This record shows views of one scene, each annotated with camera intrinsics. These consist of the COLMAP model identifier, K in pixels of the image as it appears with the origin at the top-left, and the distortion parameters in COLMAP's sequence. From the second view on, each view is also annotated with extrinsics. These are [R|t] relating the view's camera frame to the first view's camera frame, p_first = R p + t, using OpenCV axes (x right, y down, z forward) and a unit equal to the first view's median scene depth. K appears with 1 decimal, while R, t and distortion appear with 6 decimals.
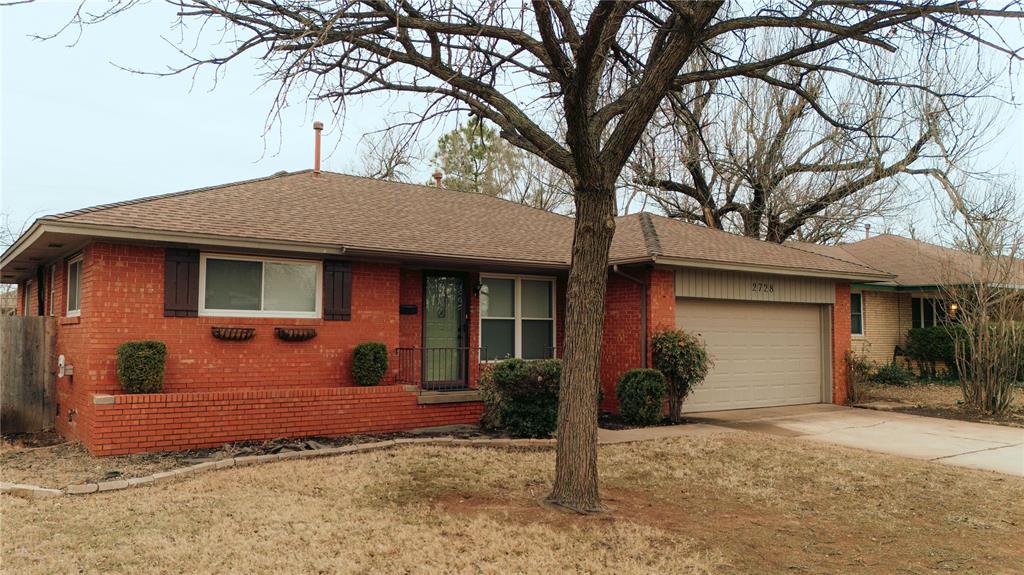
lens RADIAL K [[780.5, 0, 495.5], [0, 780.5, 300.9], [0, 0, 1]] dist [0.133584, -0.185271]
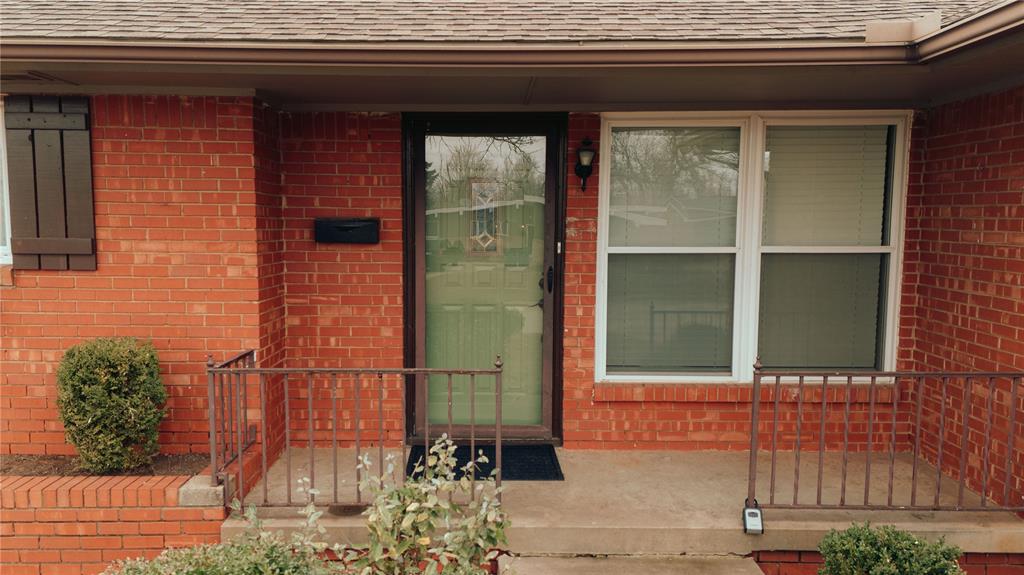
lens RADIAL K [[780.5, 0, 495.5], [0, 780.5, 300.9], [0, 0, 1]] dist [0.133584, -0.185271]
pose [[0.805965, 0.061518, -0.588758, 0.171138], [0.026989, 0.989732, 0.140361, -0.006791], [0.591348, -0.129016, 0.796029, 0.832866]]
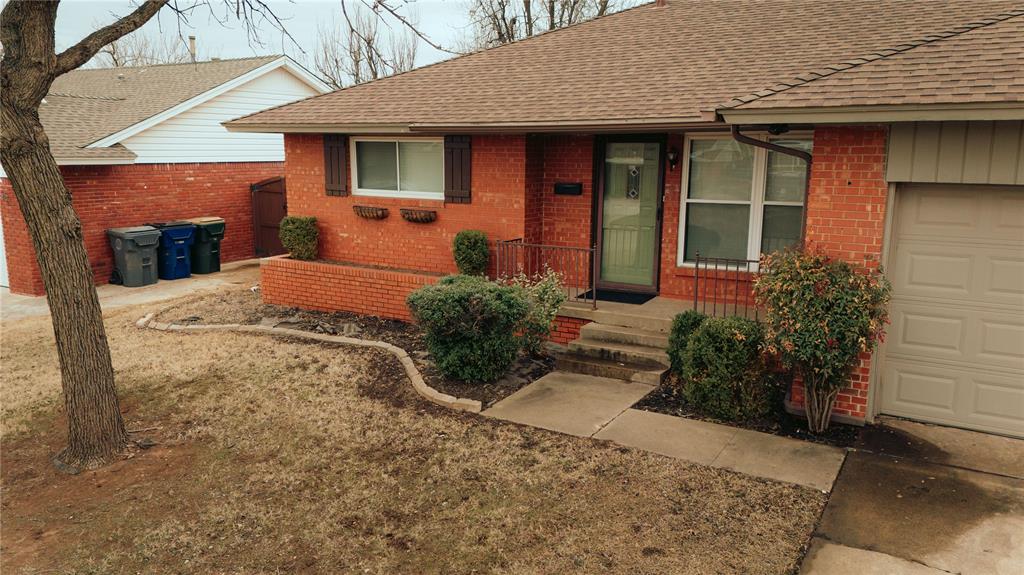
lens RADIAL K [[780.5, 0, 495.5], [0, 780.5, 300.9], [0, 0, 1]] dist [0.133584, -0.185271]
pose [[0.381582, 0.176865, -0.907256, 0.671462], [0.042637, 0.977111, 0.208415, -0.052519], [0.923351, -0.118210, 0.365307, 0.695108]]
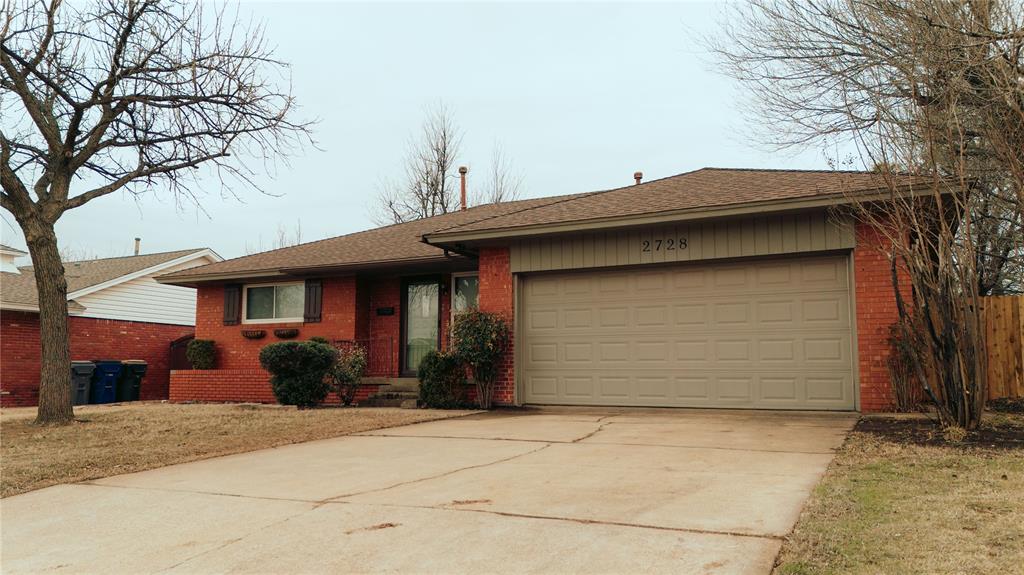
lens RADIAL K [[780.5, 0, 495.5], [0, 780.5, 300.9], [0, 0, 1]] dist [0.133584, -0.185271]
pose [[0.454949, -0.093774, -0.885566, 1.167261], [0.042017, 0.995593, -0.083839, 0.116408], [0.889526, 0.000933, 0.456884, 0.660351]]
